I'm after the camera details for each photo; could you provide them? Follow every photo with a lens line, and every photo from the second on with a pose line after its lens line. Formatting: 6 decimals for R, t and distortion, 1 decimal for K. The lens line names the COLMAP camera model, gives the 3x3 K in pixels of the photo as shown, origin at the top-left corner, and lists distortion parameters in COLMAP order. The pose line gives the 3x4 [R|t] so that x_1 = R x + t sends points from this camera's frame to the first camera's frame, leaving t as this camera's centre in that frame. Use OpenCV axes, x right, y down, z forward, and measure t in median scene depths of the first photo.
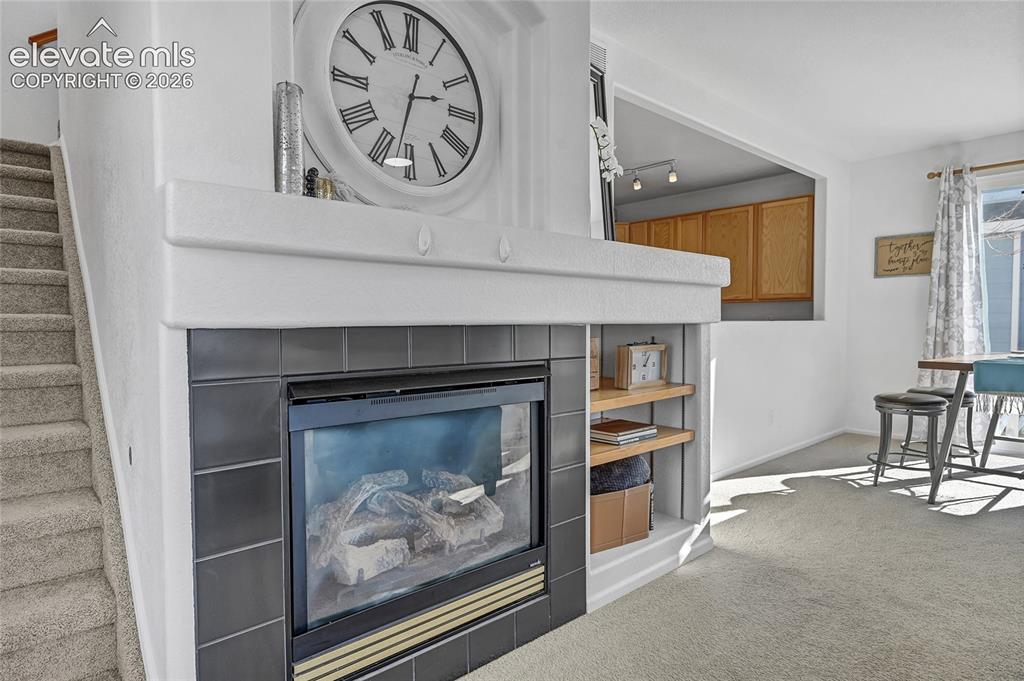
lens RADIAL K [[563.9, 0, 512.0], [0, 563.9, 340.5], [0, 0, 1]] dist [0.000698, 0.000233]
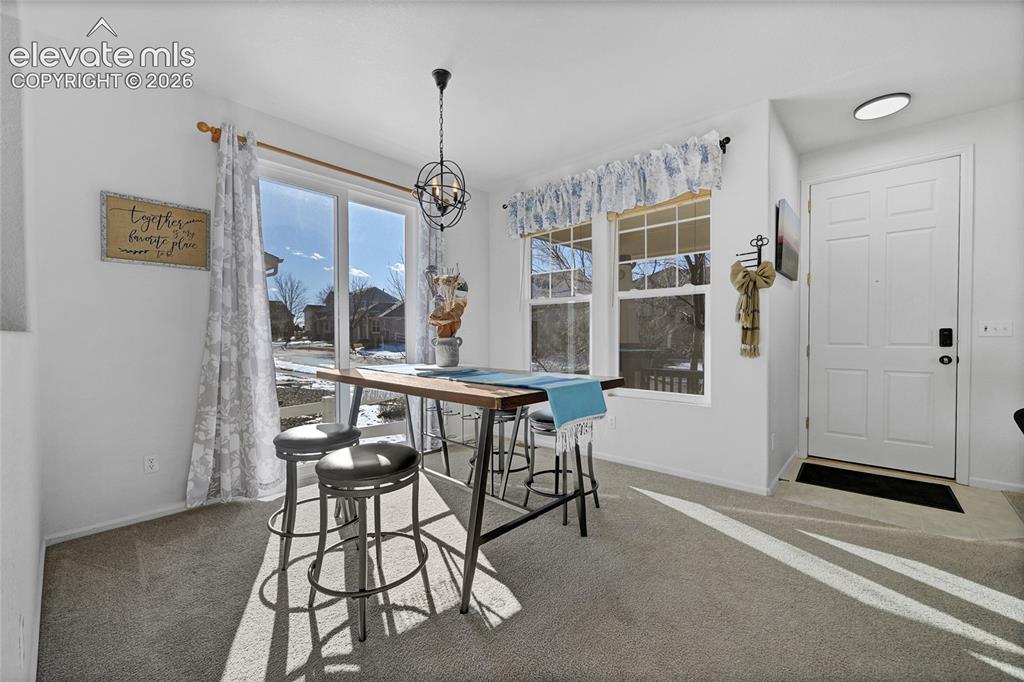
lens RADIAL K [[407.0, 0, 512.0], [0, 407.0, 341.0], [0, 0, 1]] dist [0.000611, 0.000003]
pose [[-0.110951, -0.016819, 0.993684, 0.194017], [0.038981, 0.999014, 0.021261, -0.021599], [-0.993061, 0.041093, -0.110186, 0.693589]]
